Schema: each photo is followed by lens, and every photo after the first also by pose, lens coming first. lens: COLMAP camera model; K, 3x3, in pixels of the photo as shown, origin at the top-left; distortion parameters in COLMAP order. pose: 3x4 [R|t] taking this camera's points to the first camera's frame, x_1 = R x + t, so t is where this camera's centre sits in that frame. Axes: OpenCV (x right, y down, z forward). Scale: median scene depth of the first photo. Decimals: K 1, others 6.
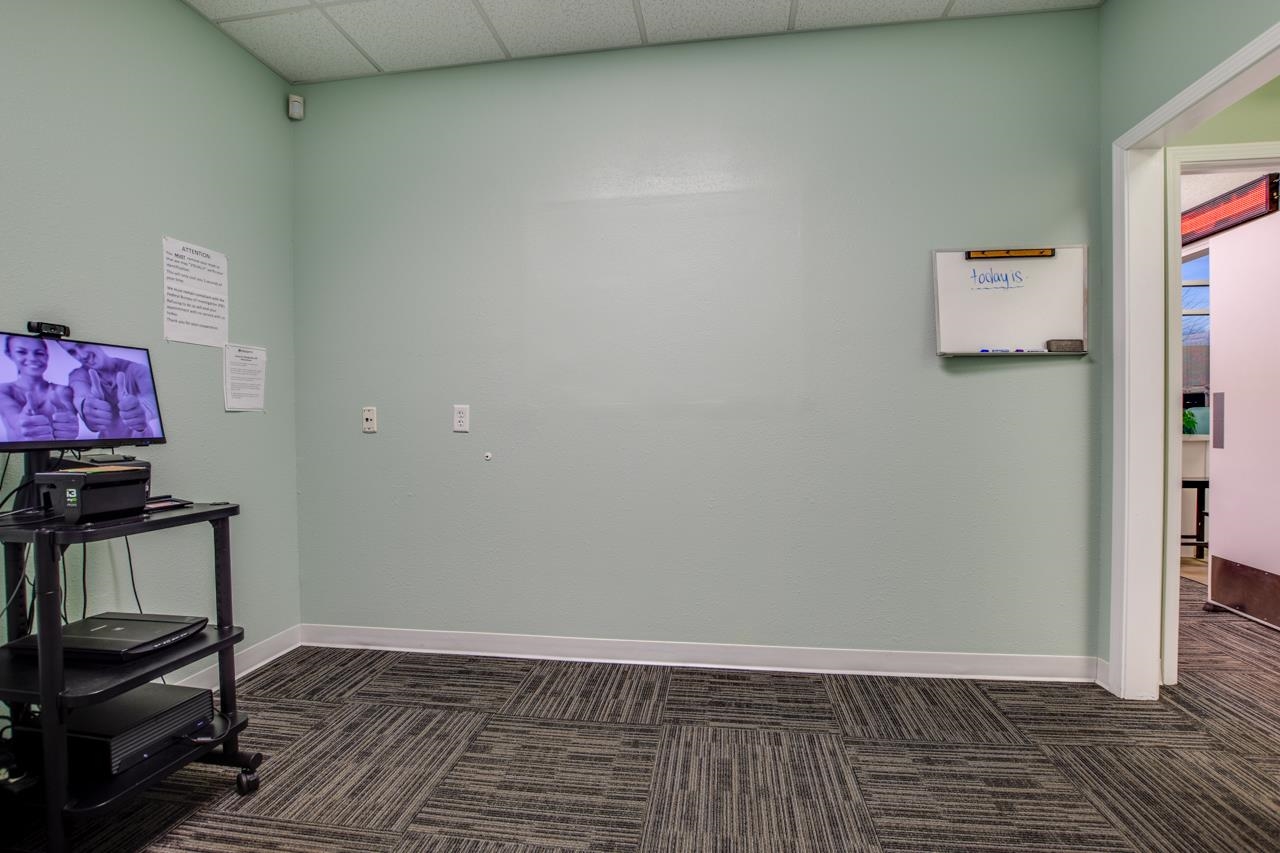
lens RADIAL K [[576.9, 0, 649.9], [0, 576.9, 426.1], [0, 0, 1]] dist [-0.034099, -0.000253]
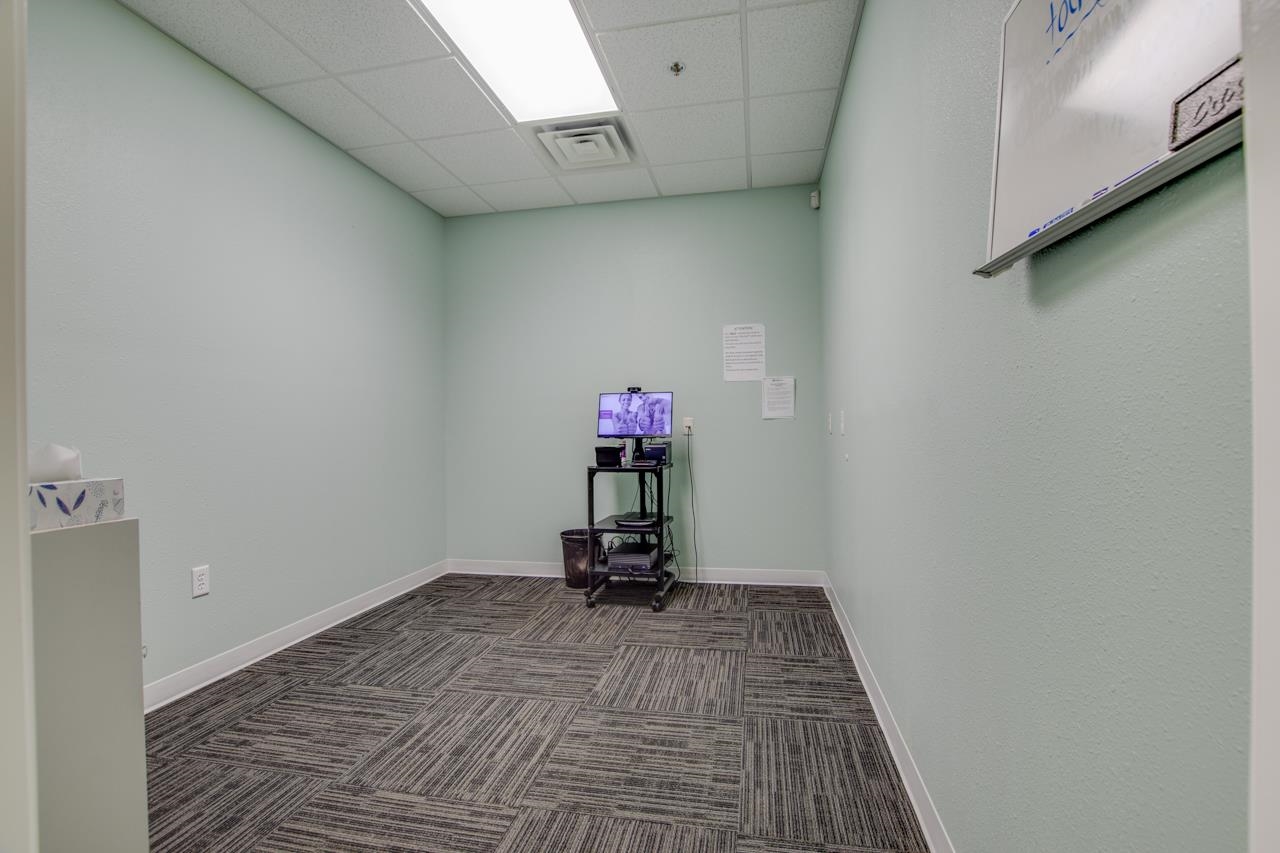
lens RADIAL K [[576.9, 0, 647.5], [0, 576.9, 426.9], [0, 0, 1]] dist [-0.034099, -0.000253]
pose [[-0.069010, 0.010108, -0.997565, 1.269648], [0.001497, 0.999949, 0.010028, -0.027808], [0.997615, -0.000802, -0.069021, 1.053231]]
